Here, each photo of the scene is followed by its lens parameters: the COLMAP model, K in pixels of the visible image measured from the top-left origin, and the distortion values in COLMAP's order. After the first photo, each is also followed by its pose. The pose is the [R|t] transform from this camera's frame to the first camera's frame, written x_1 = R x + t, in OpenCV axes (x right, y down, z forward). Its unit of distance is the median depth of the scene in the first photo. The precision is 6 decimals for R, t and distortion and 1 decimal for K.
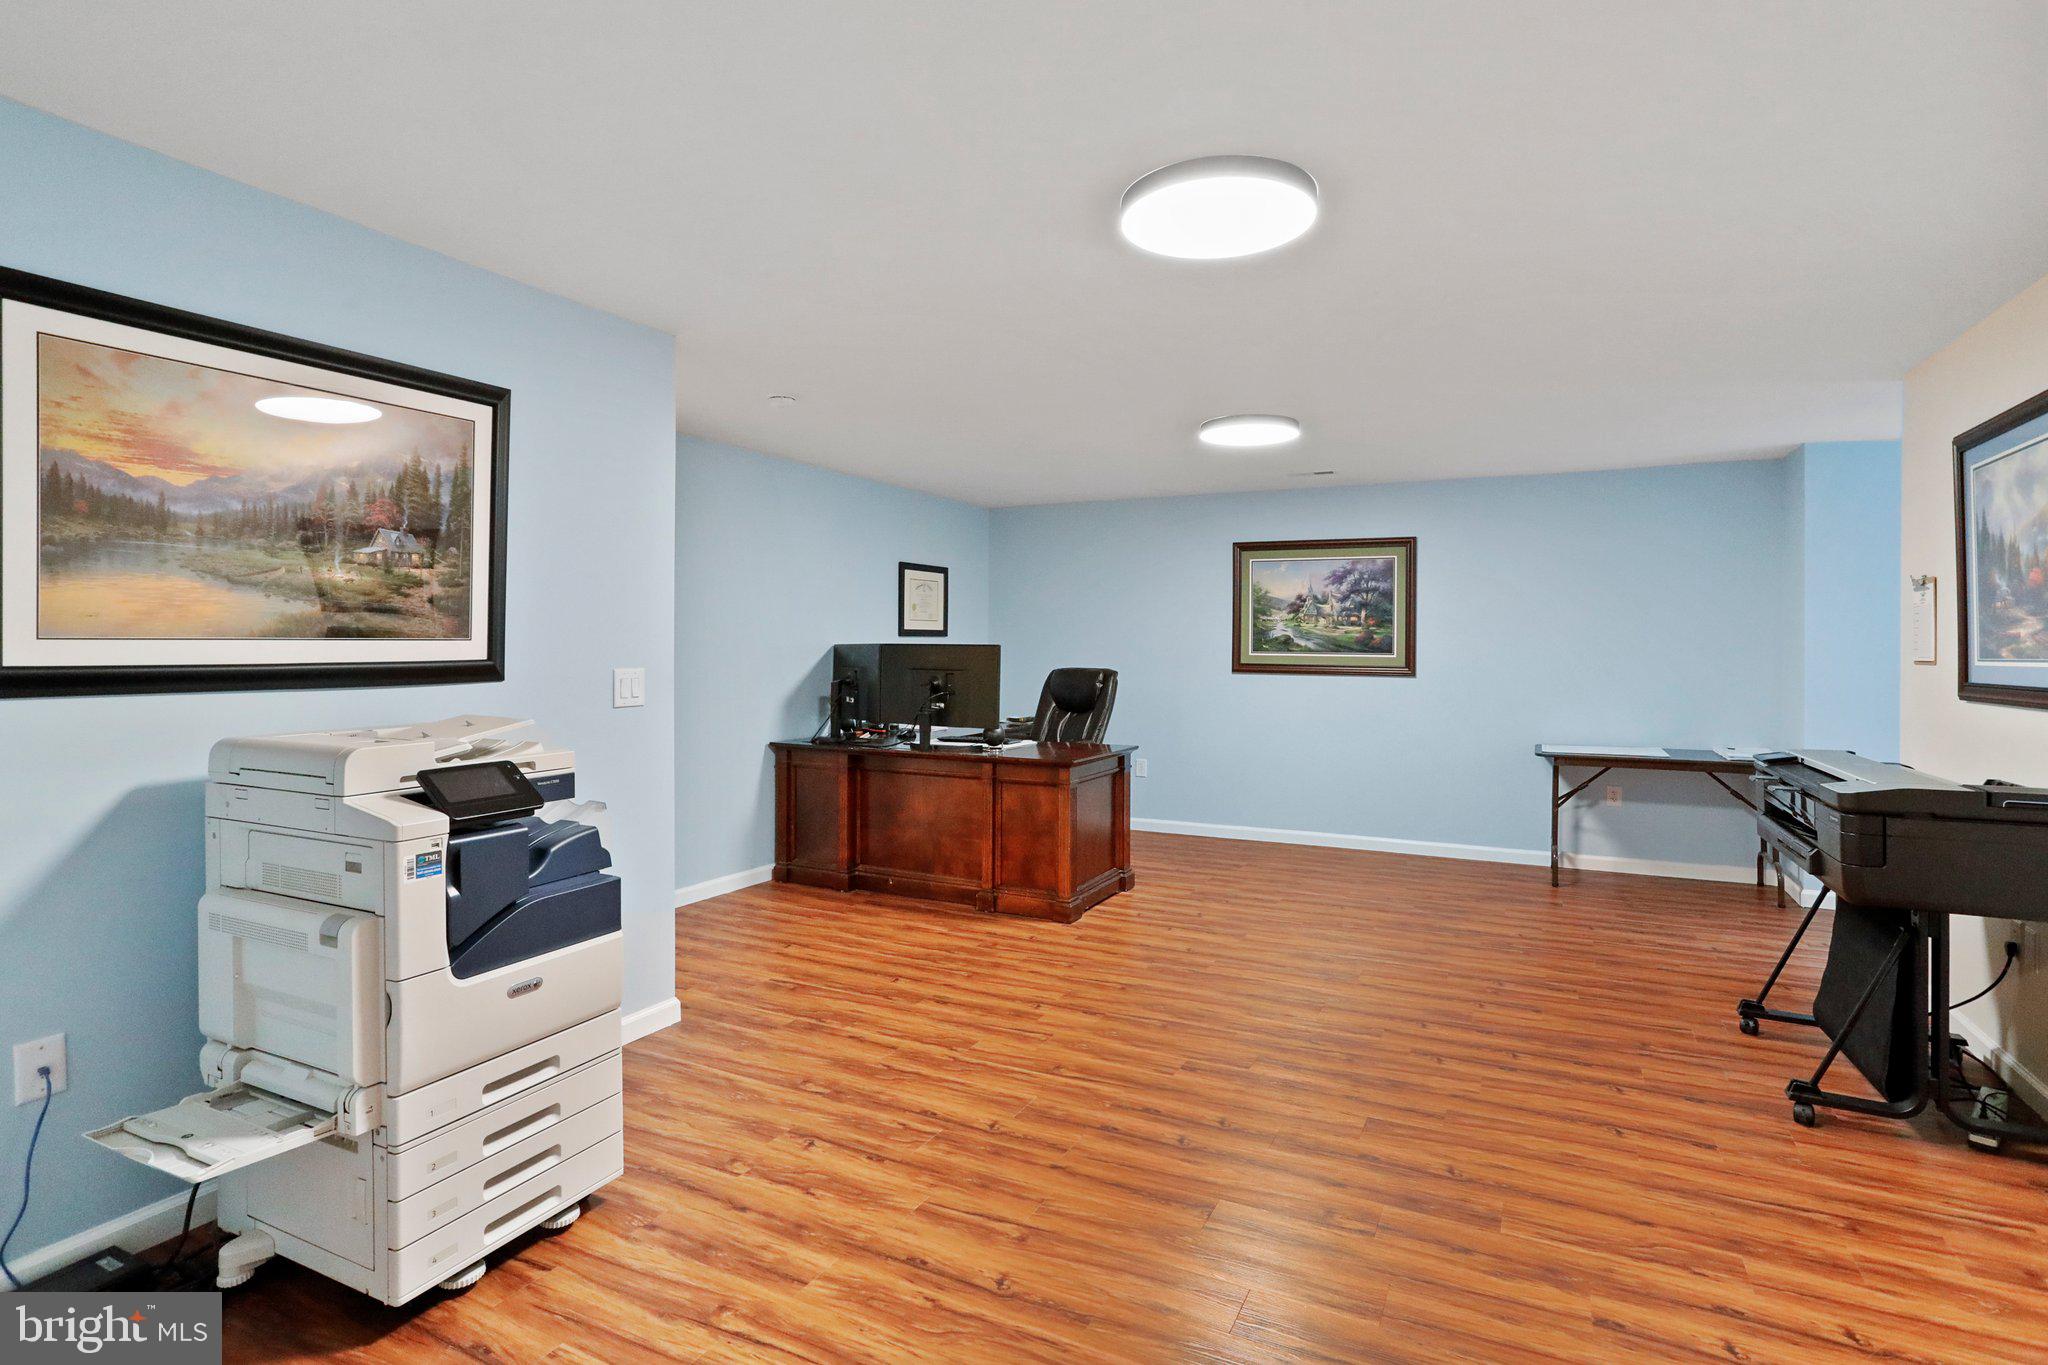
lens RADIAL K [[1006.0, 0, 1032.2], [0, 1006.0, 656.4], [0, 0, 1]] dist [-0.070899, 0.051583]
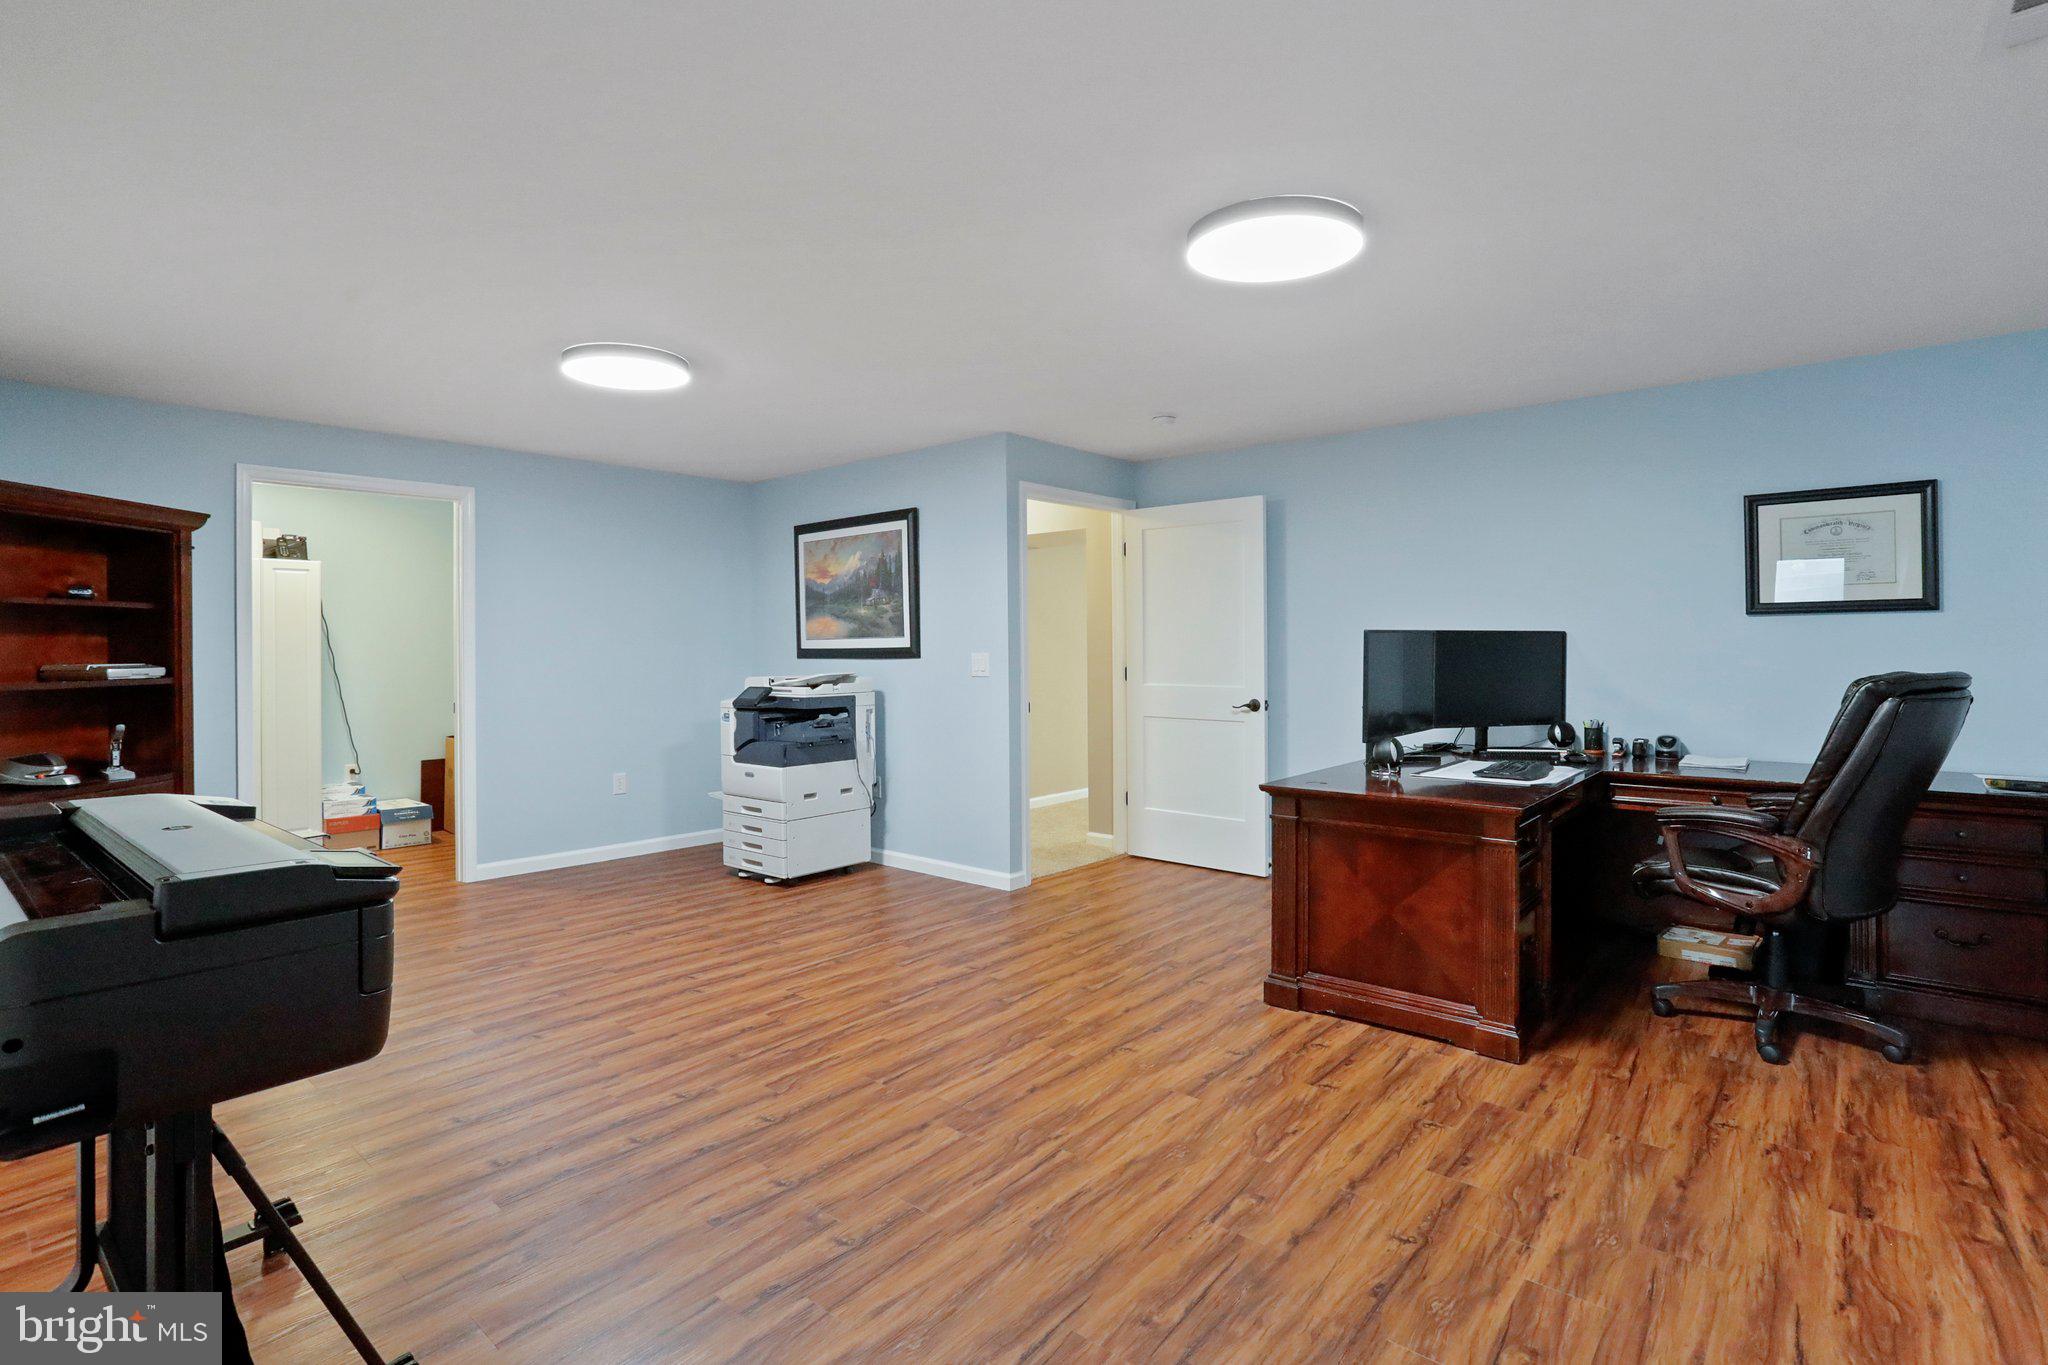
lens RADIAL K [[1006.0, 0, 1032.2], [0, 1006.0, 656.4], [0, 0, 1]] dist [-0.070899, 0.051583]
pose [[-0.230728, 0.009289, -0.972974, 0.915205], [-0.002764, 0.999944, 0.010202, 0.000632], [0.973014, 0.005043, -0.230689, 1.148908]]
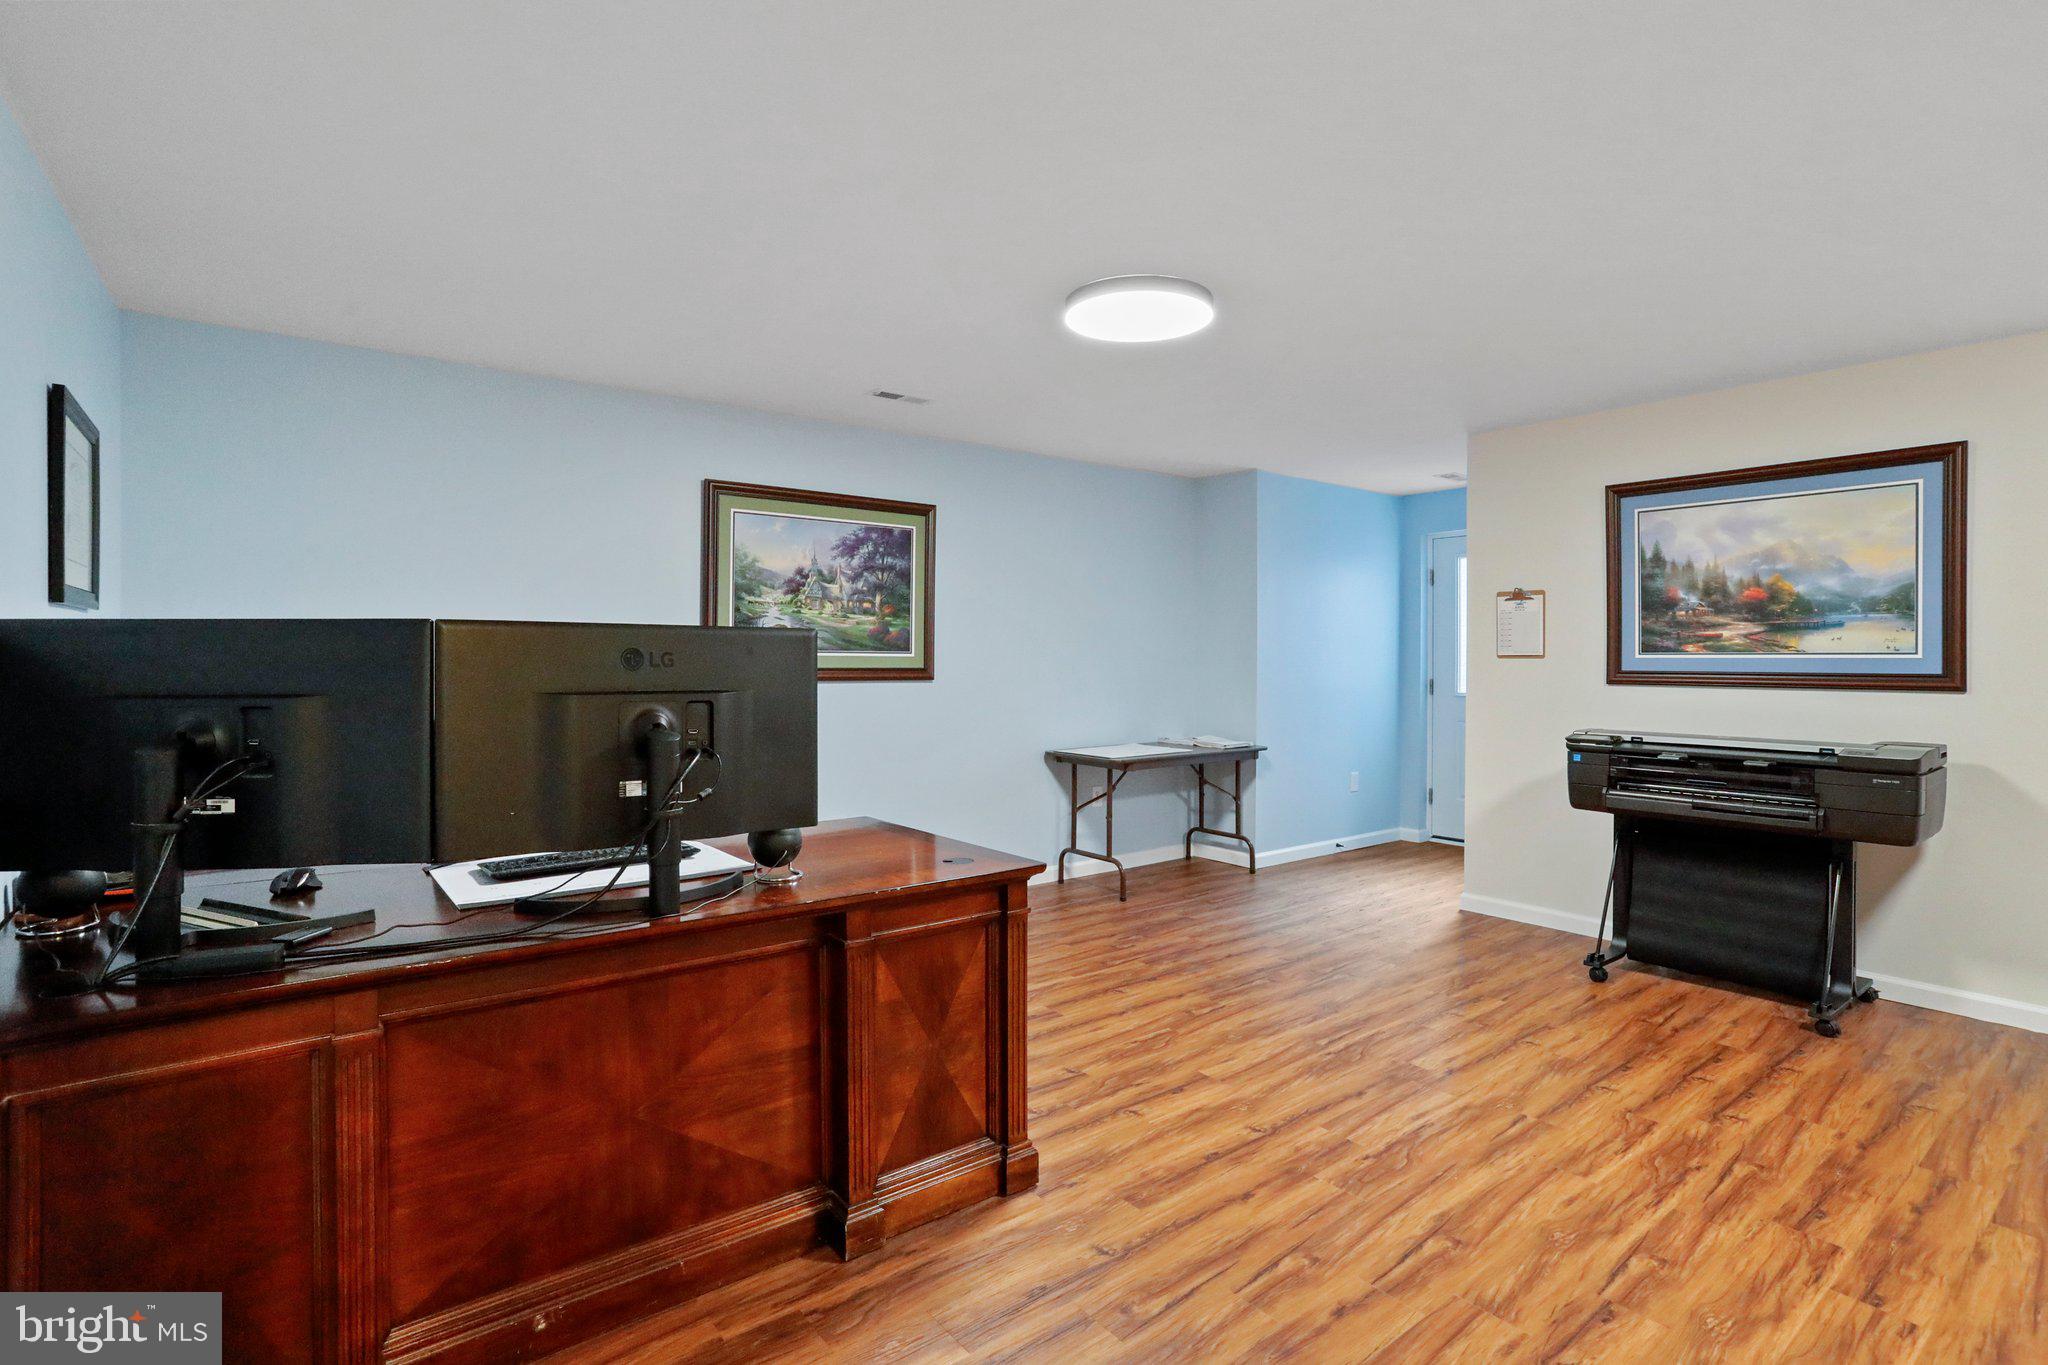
lens RADIAL K [[1006.0, 0, 1032.2], [0, 1006.0, 656.4], [0, 0, 1]] dist [-0.070899, 0.051583]
pose [[0.420004, -0.007725, 0.907489, -0.476140], [0.007131, 0.999961, 0.005212, -0.004313], [-0.907494, 0.004282, 0.420043, 0.907936]]
